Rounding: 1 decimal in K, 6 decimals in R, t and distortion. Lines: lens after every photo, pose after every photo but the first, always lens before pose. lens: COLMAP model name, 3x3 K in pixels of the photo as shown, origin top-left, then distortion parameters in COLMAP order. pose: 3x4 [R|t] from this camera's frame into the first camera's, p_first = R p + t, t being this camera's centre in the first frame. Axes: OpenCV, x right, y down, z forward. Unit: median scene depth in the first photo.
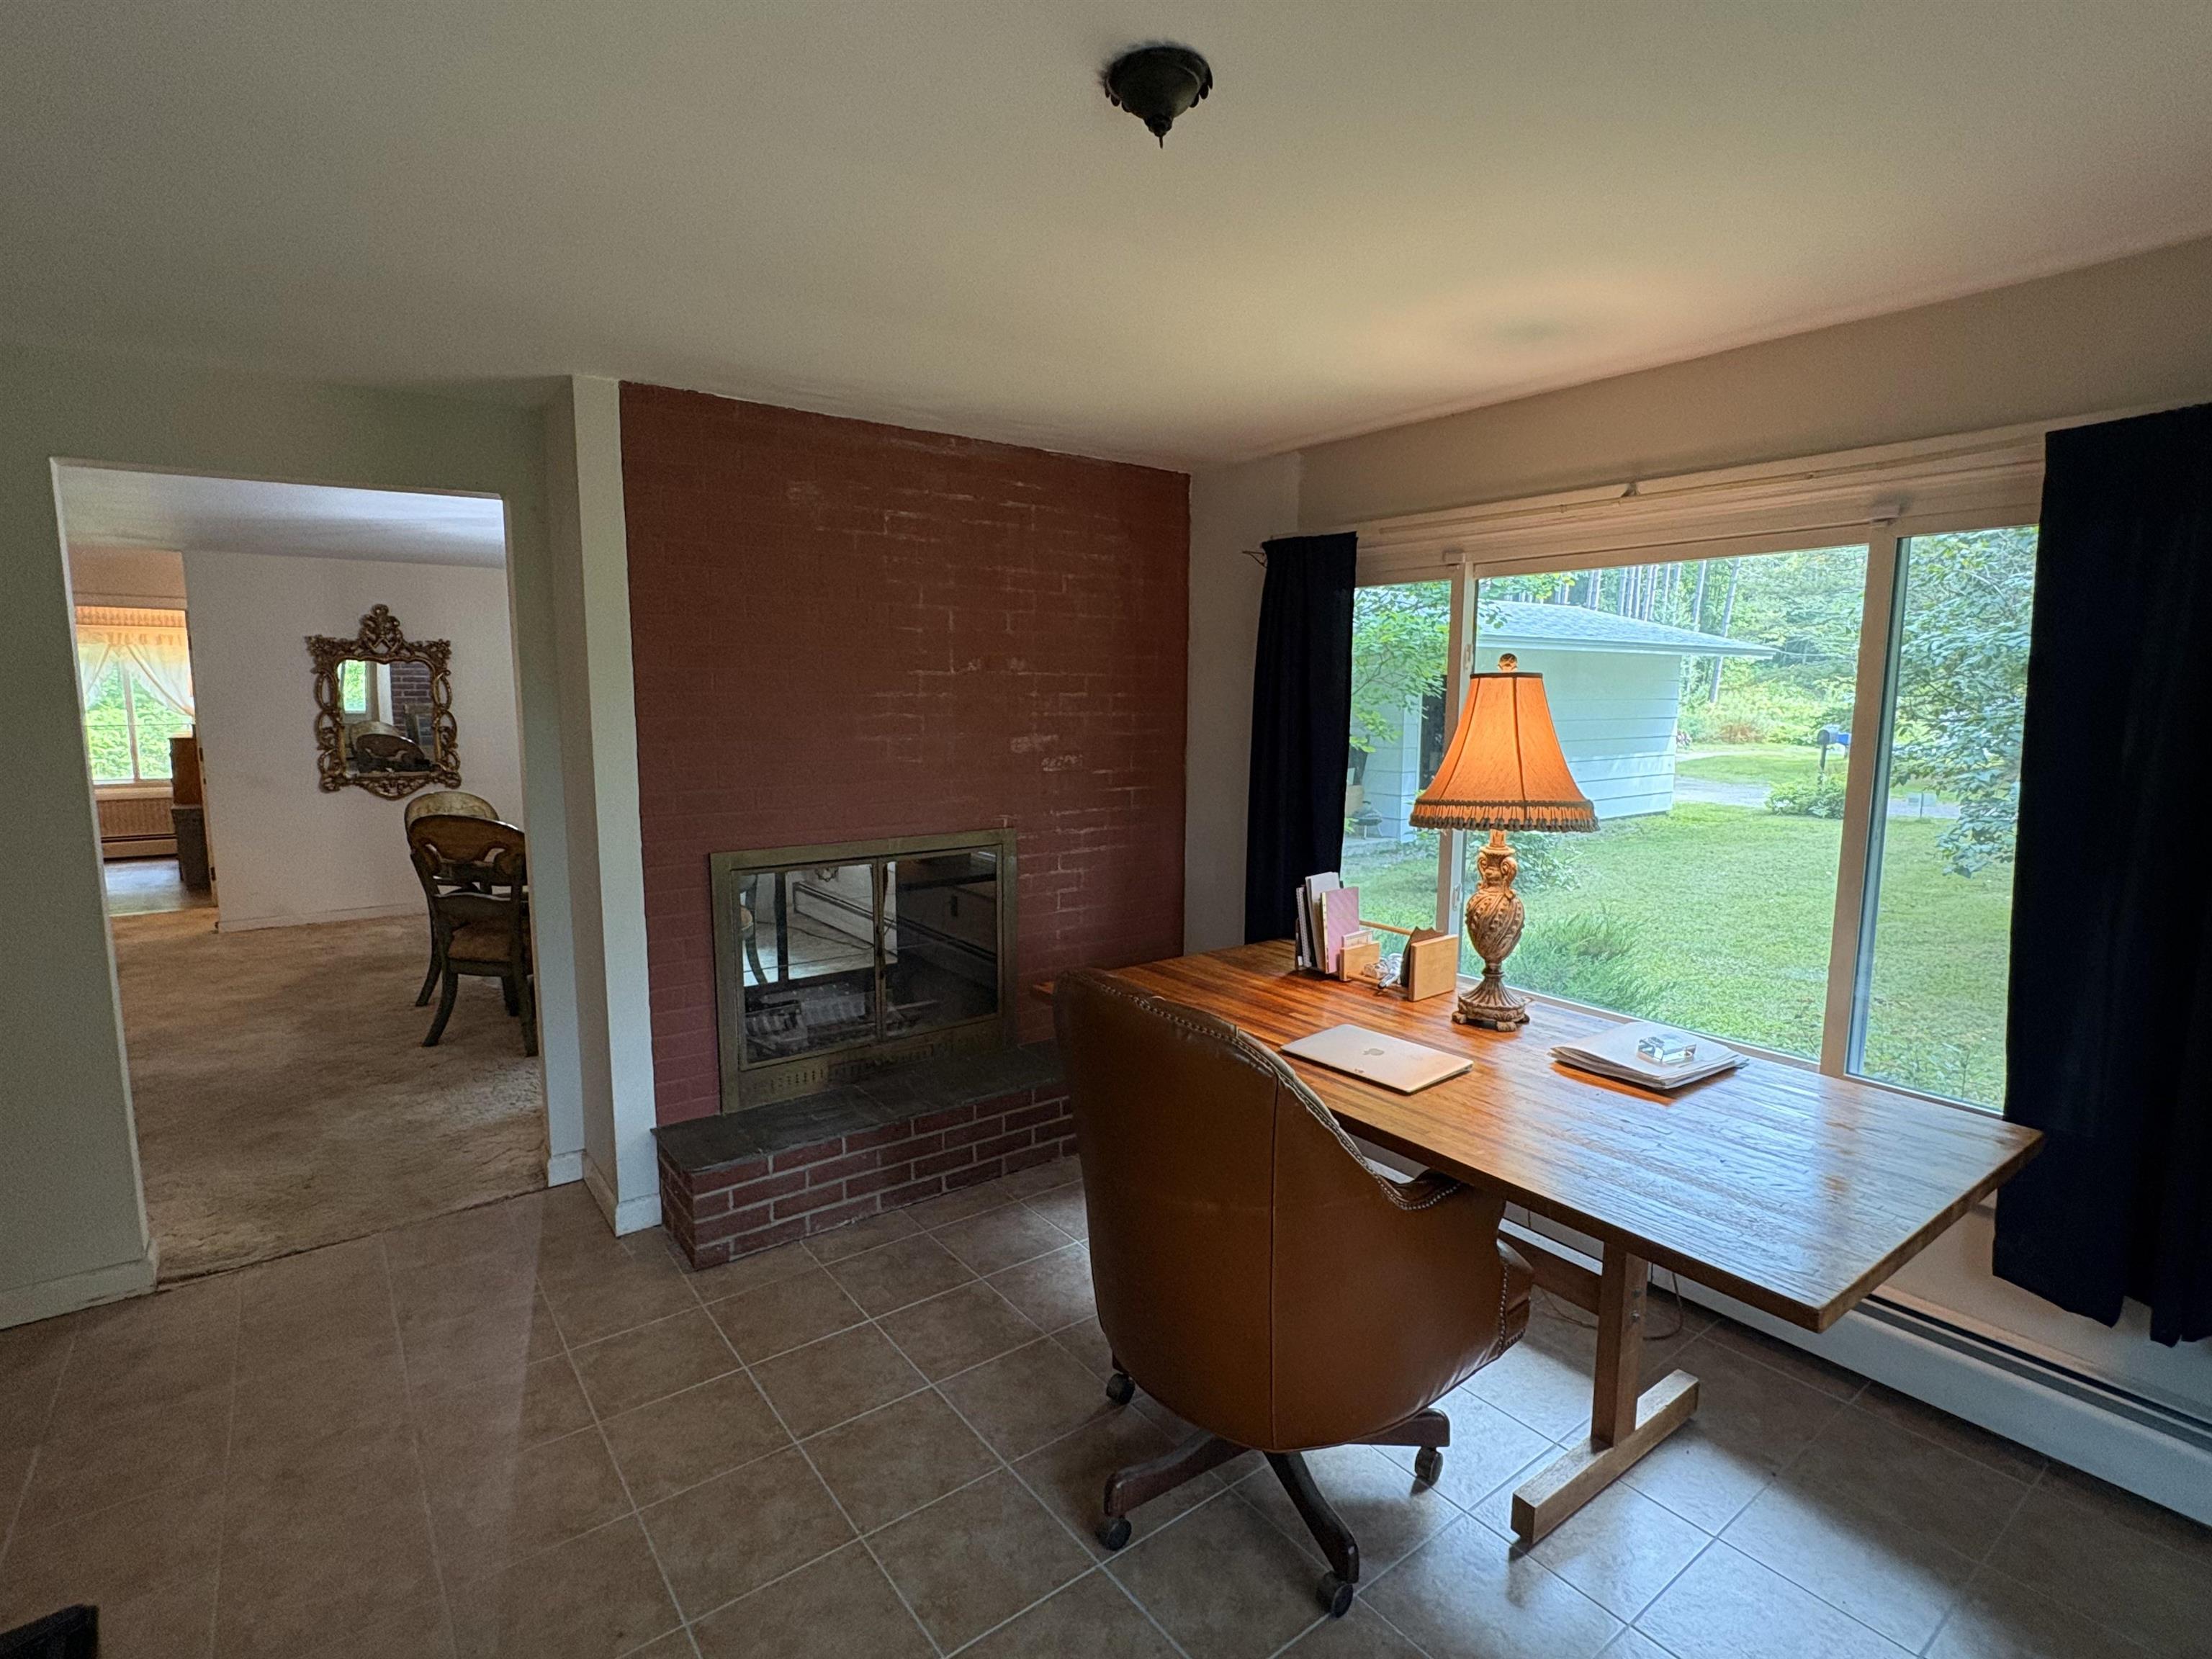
lens RADIAL K [[1097.7, 0, 1112.1], [0, 1097.7, 832.7], [0, 0, 1]] dist [0.002006, -0.000602]
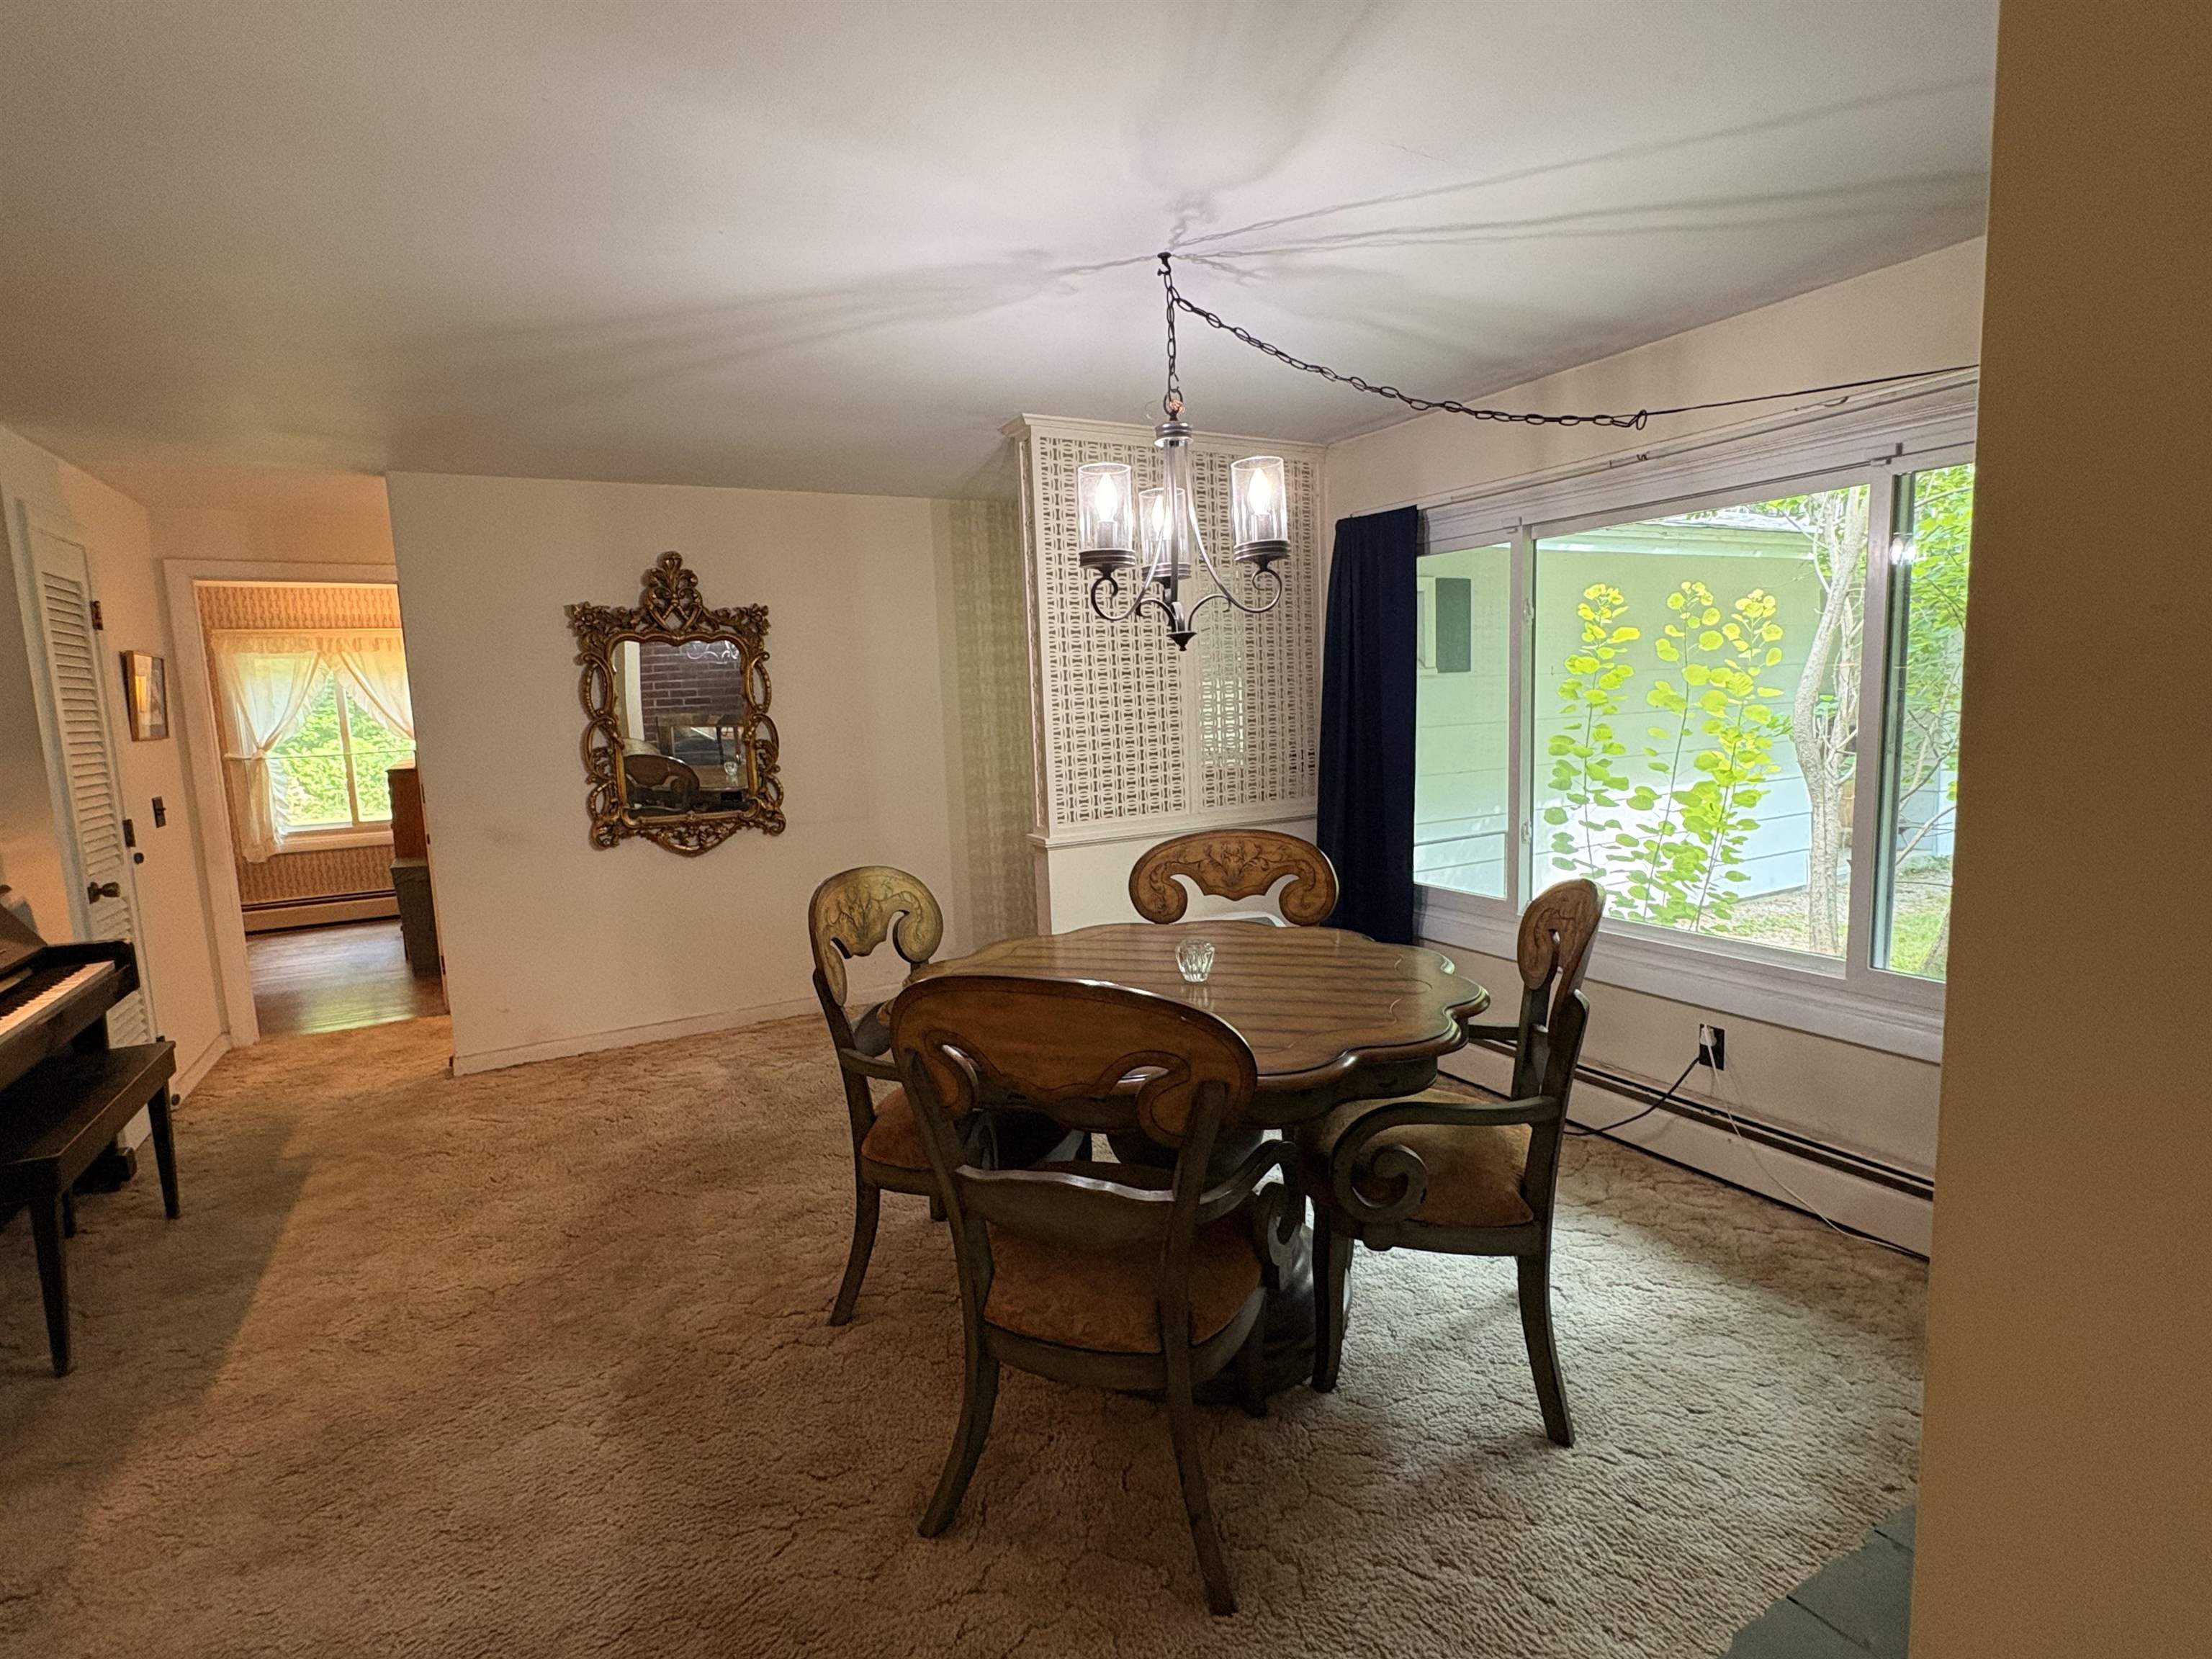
lens RADIAL K [[1097.7, 0, 1111.2], [0, 1097.7, 832.6], [0, 0, 1]] dist [0.002006, -0.000602]
pose [[0.990058, -0.022708, -0.138814, -0.321287], [0.023246, 0.999727, 0.002250, -0.039626], [0.138725, -0.005455, 0.990316, 0.395405]]
